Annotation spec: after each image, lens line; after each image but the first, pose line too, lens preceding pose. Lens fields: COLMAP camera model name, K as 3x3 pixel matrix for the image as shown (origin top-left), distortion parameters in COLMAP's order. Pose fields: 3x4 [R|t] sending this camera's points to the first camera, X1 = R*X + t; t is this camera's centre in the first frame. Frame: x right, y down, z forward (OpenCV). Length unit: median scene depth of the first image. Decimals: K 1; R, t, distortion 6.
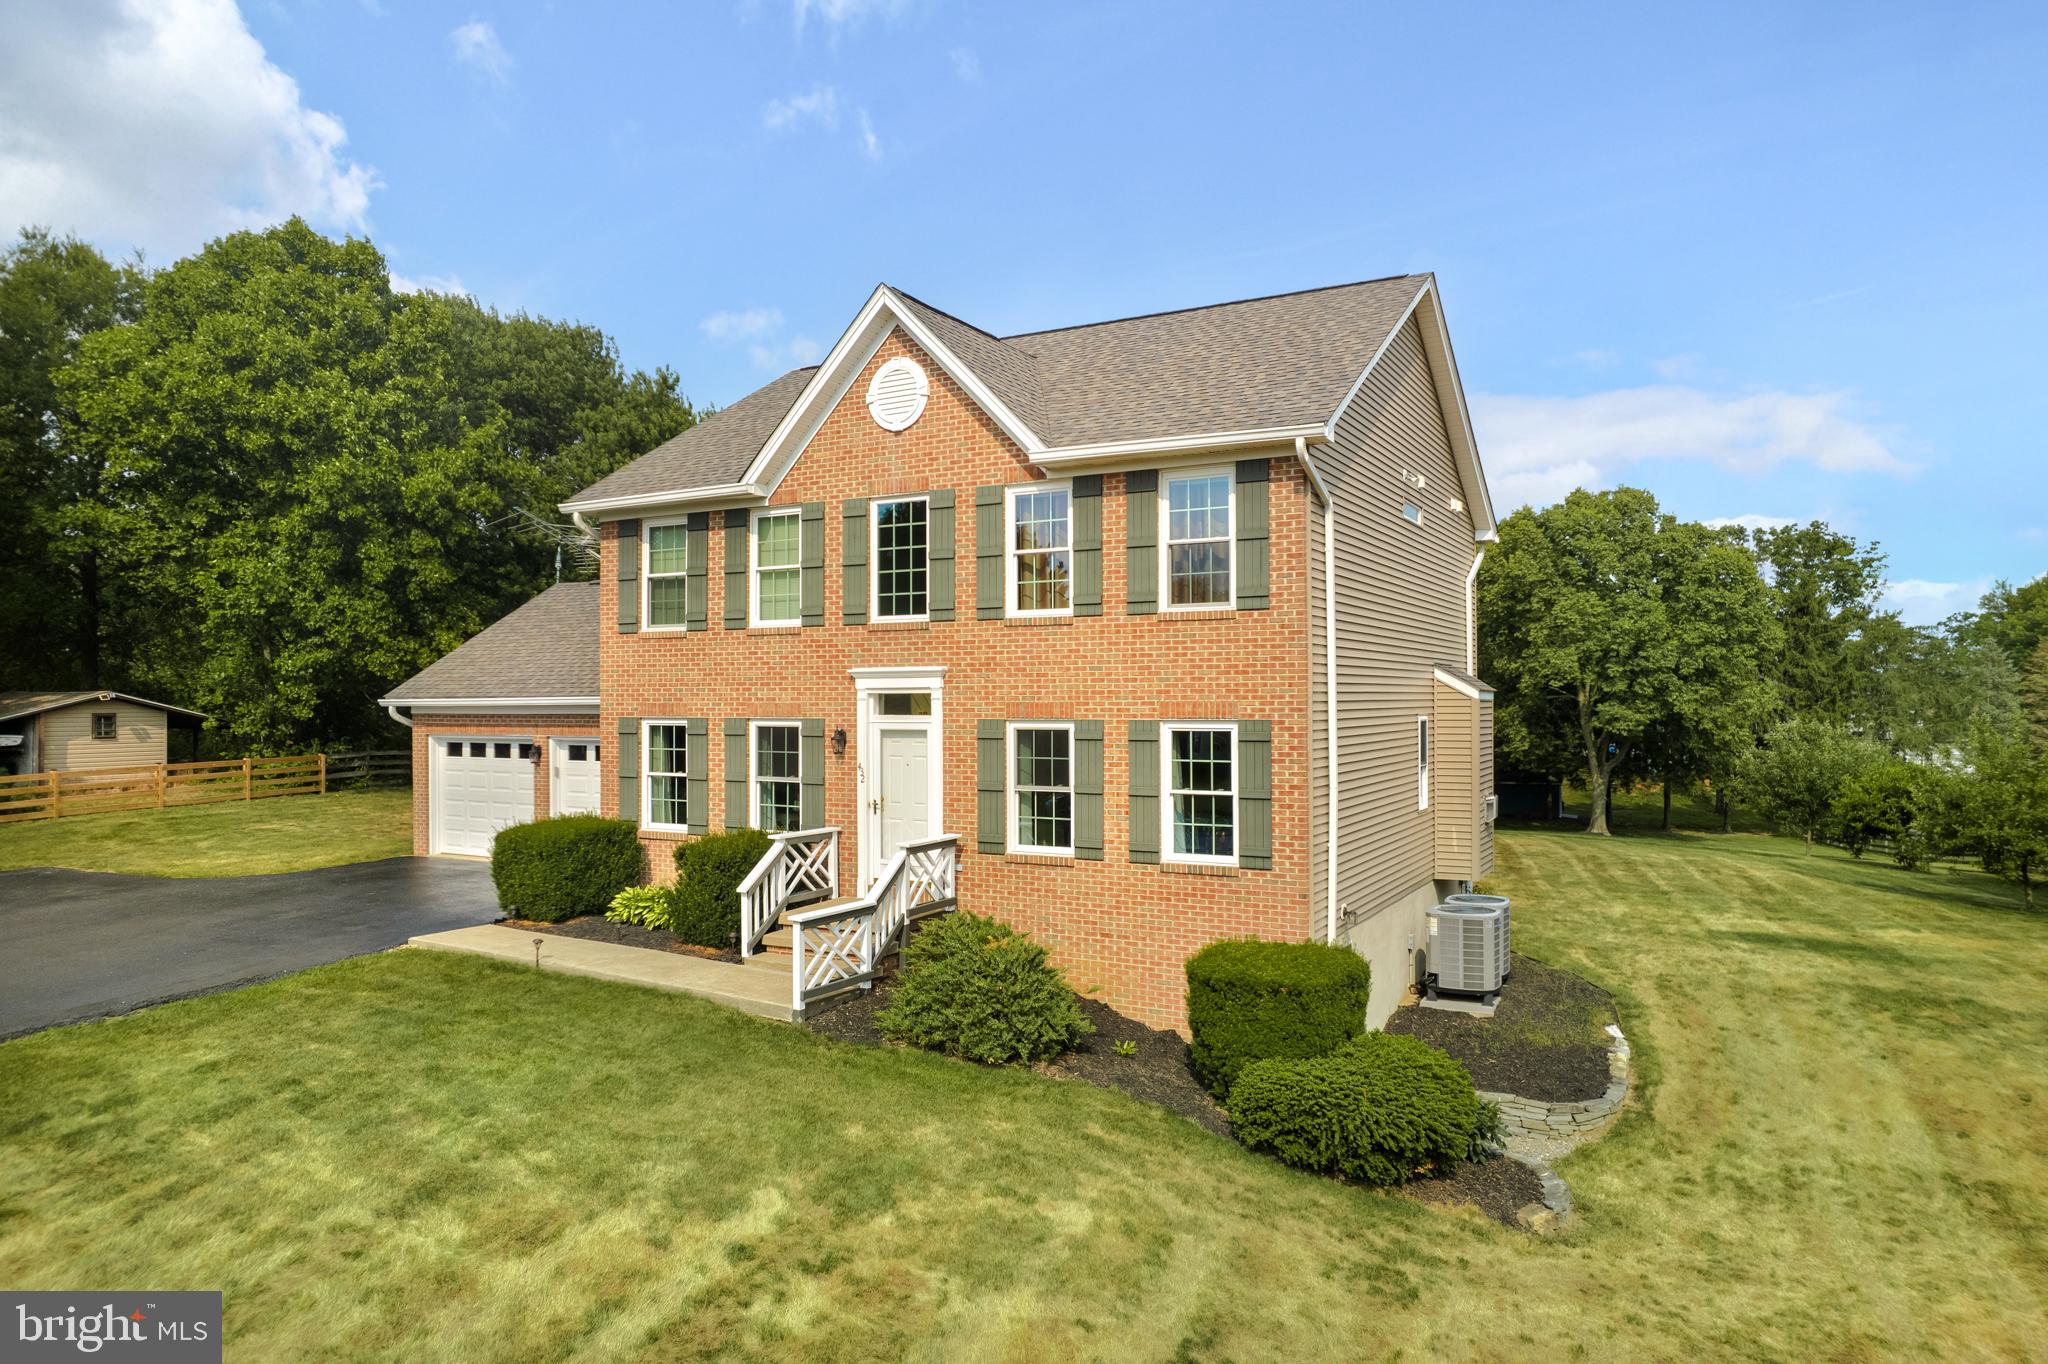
lens RADIAL K [[1322.1, 0, 1024.0], [0, 1322.1, 682.0], [0, 0, 1]] dist [-0.060234, 0.047304]
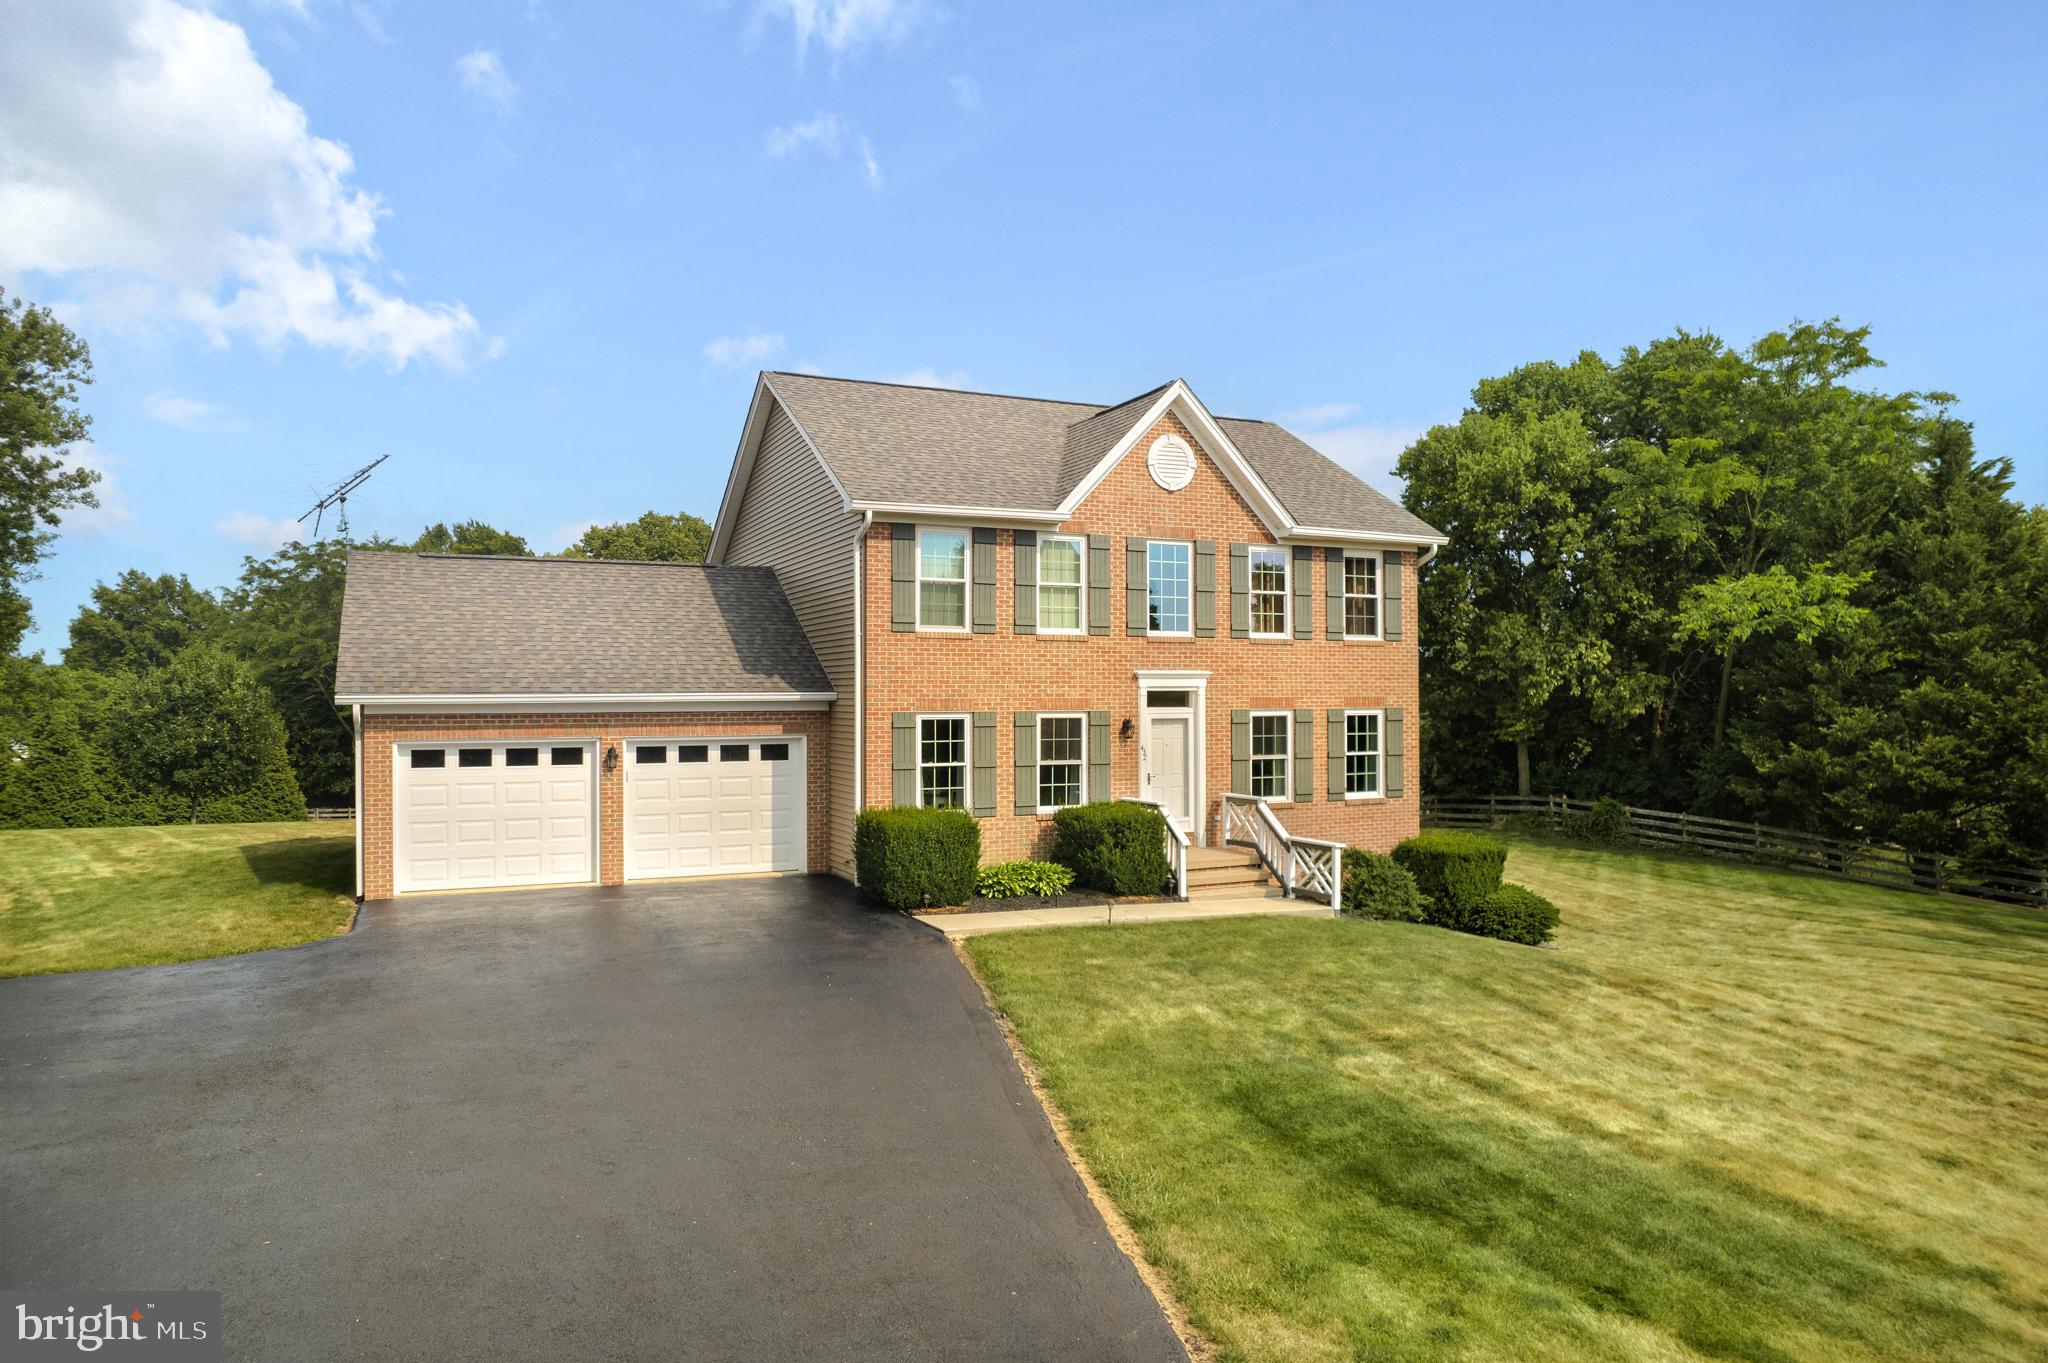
lens RADIAL K [[1338.3, 0, 1024.0], [0, 1338.3, 681.5], [0, 0, 1]] dist [-0.067274, 0.056334]
pose [[0.589888, 0.011243, 0.807407, -1.241292], [-0.008285, 0.999935, -0.007871, 0.011128], [-0.807442, -0.002046, 0.589943, 0.332023]]
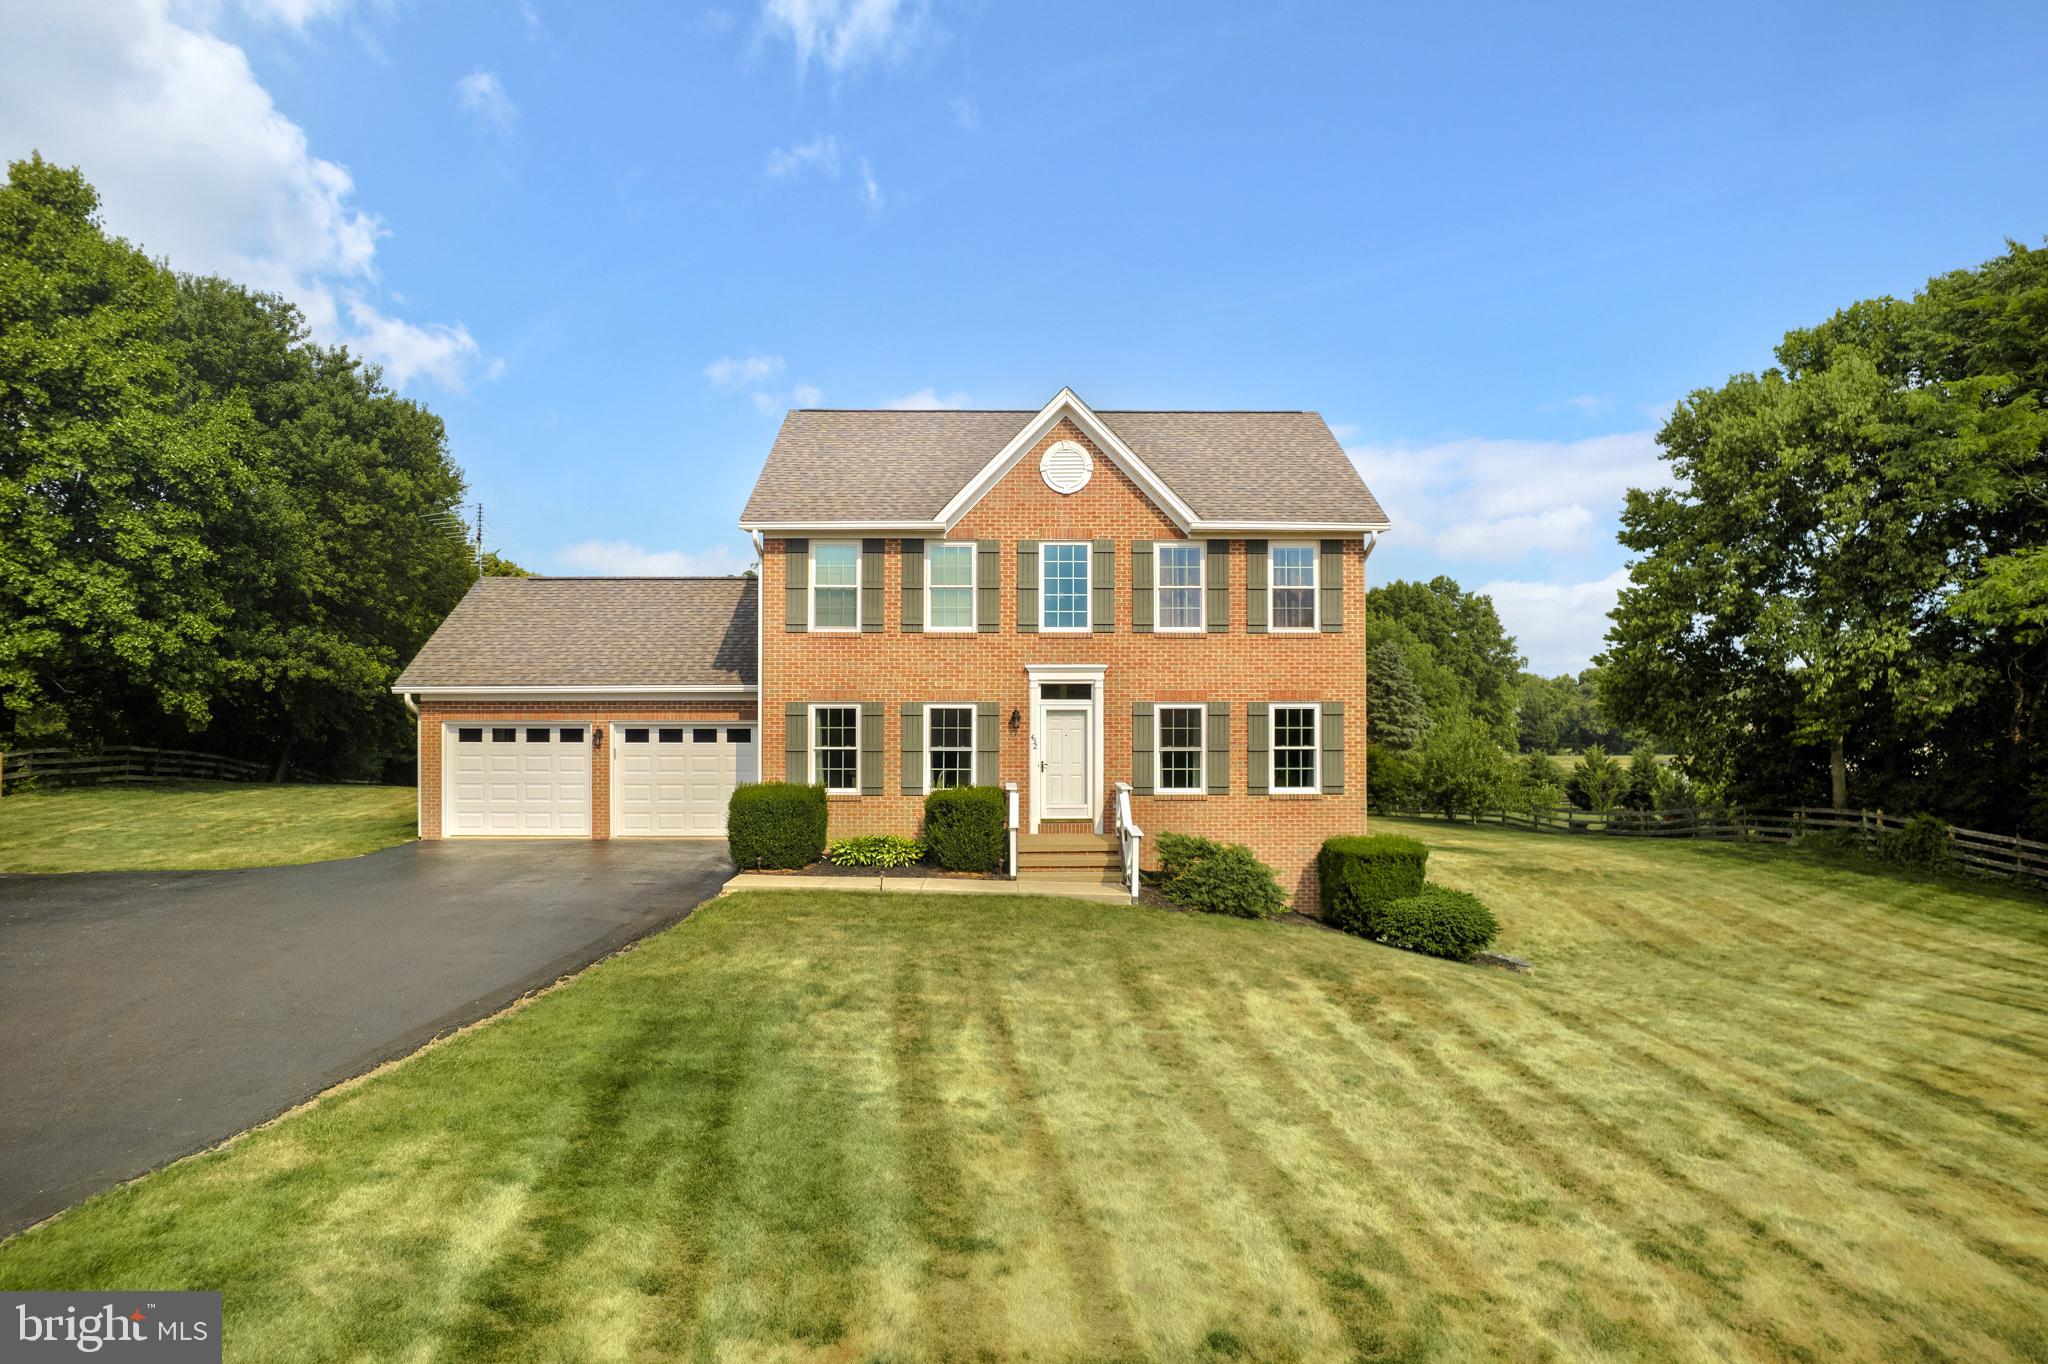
lens RADIAL K [[1322.1, 0, 1024.0], [0, 1322.1, 682.0], [0, 0, 1]] dist [-0.060234, 0.047304]
pose [[0.868864, 0.009054, 0.494968, -0.810530], [-0.009333, 0.999955, -0.001908, 0.009827], [-0.494963, -0.002962, 0.868909, -0.179564]]
